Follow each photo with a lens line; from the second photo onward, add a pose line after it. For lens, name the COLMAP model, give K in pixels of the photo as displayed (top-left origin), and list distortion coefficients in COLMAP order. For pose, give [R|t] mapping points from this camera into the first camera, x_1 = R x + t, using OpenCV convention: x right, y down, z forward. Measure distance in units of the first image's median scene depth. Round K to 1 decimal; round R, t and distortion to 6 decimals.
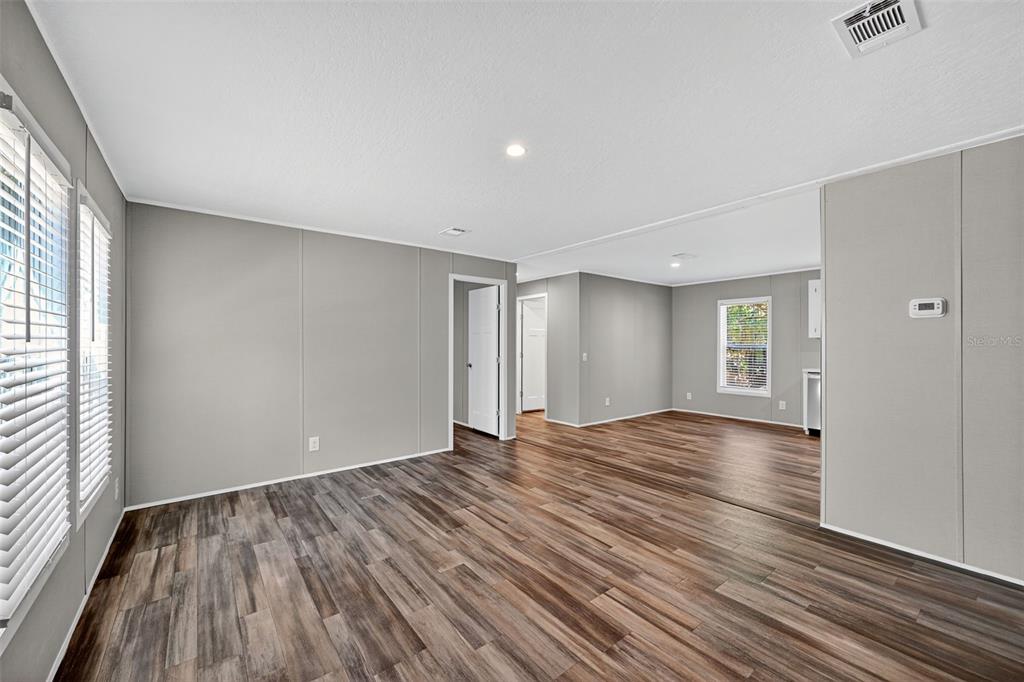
lens RADIAL K [[402.3, 0, 514.4], [0, 402.3, 352.7], [0, 0, 1]] dist [-0.001508, 0.000506]
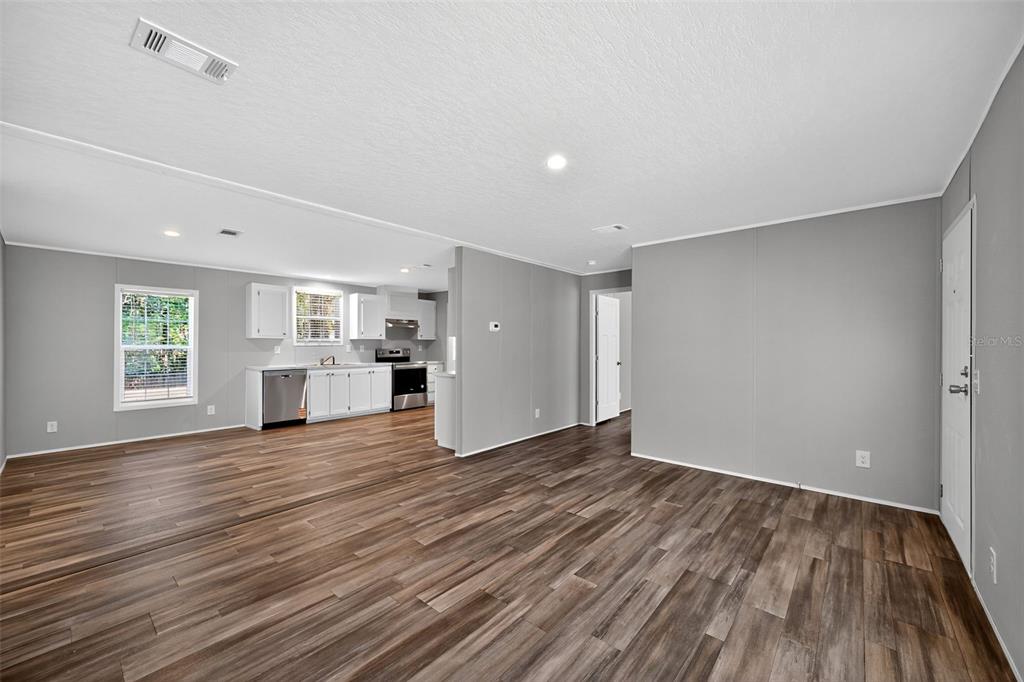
lens RADIAL K [[402.3, 0, 513.3], [0, 402.3, 344.1], [0, 0, 1]] dist [-0.001508, 0.000506]
pose [[-0.191089, 0.001308, 0.981572, -0.880803], [0.022747, 0.999736, 0.003096, -0.022423], [-0.981309, 0.022920, -0.191068, 1.115615]]
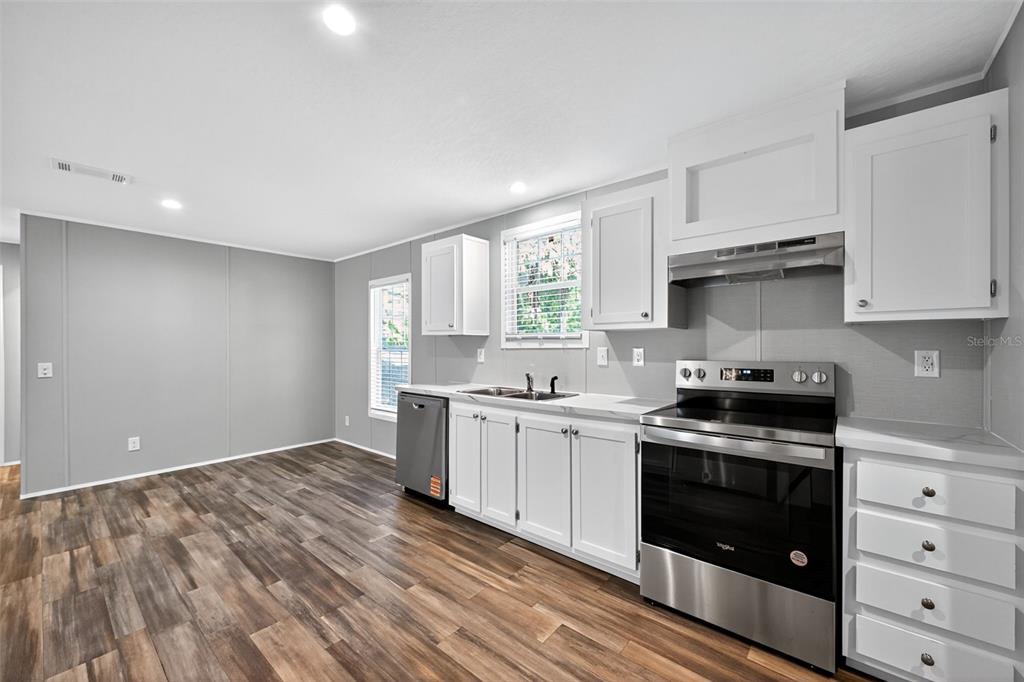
lens RADIAL K [[402.3, 0, 515.9], [0, 402.3, 344.3], [0, 0, 1]] dist [-0.001508, 0.000506]
pose [[0.978944, -0.003365, 0.204101, 0.666249], [0.007602, 0.999771, -0.019982, -0.001940], [-0.203987, 0.021113, 0.978746, 0.030606]]
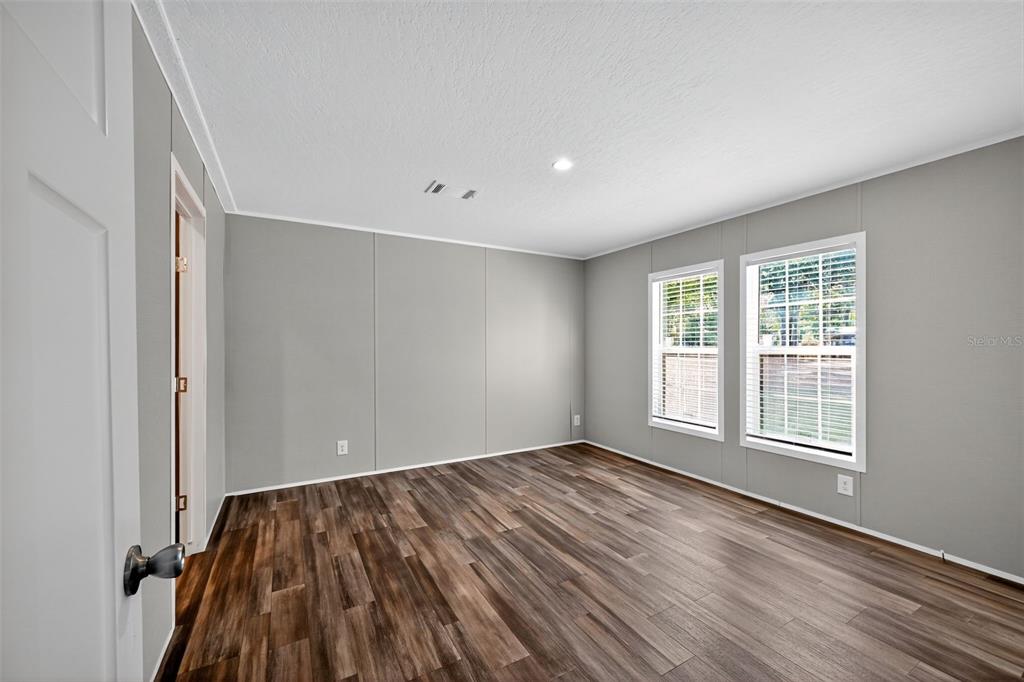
lens RADIAL K [[402.3, 0, 515.3], [0, 402.3, 342.6], [0, 0, 1]] dist [-0.001508, 0.000506]
pose [[-0.989181, 0.005331, 0.146606, 0.000576], [0.008087, 0.999801, 0.018211, -0.039551], [-0.146480, 0.019200, -0.989027, 1.739364]]
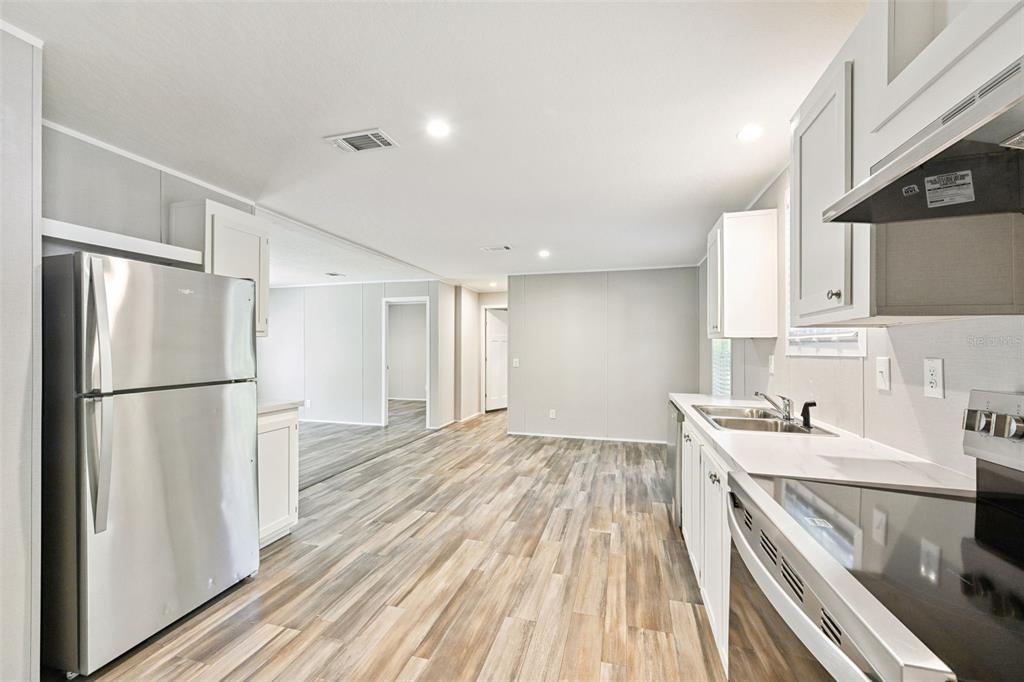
lens RADIAL K [[401.0, 0, 513.9], [0, 401.0, 345.8], [0, 0, 1]] dist [0.000983, 0.000509]
pose [[0.591366, -0.005297, -0.806386, 1.242256], [-0.018620, 0.999622, -0.020221, -0.007103], [0.806188, 0.026974, 0.591044, 0.257717]]
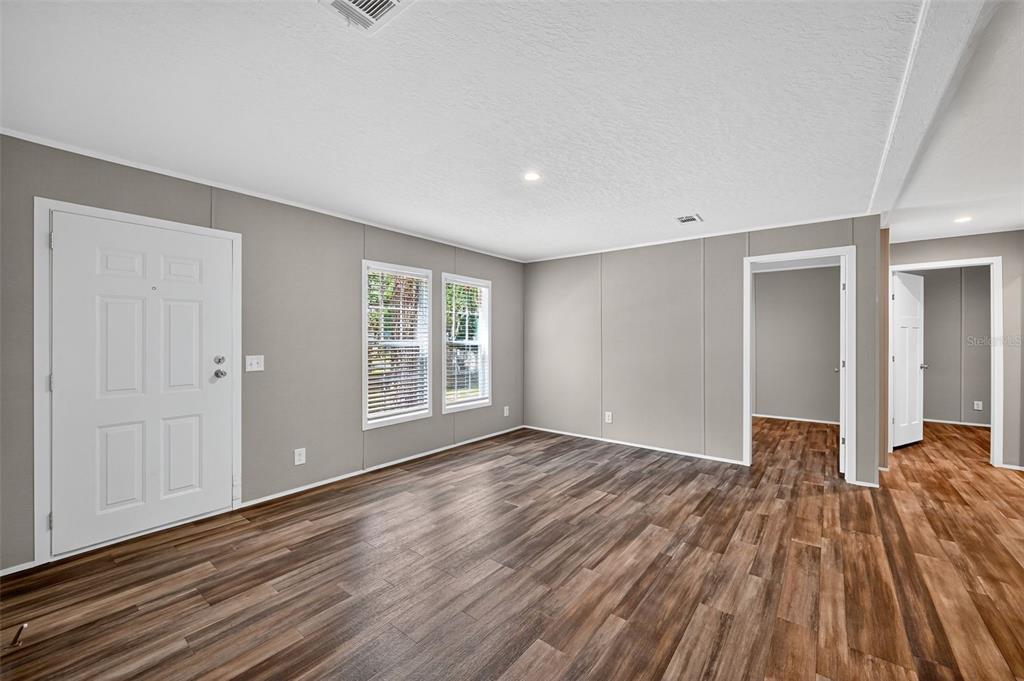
lens RADIAL K [[402.3, 0, 512.3], [0, 402.3, 343.2], [0, 0, 1]] dist [-0.001508, 0.000506]
pose [[0.232855, 0.011787, -0.972440, 0.970215], [-0.025374, 0.999660, 0.006041, -0.013375], [0.972180, 0.023268, 0.233075, 0.563369]]
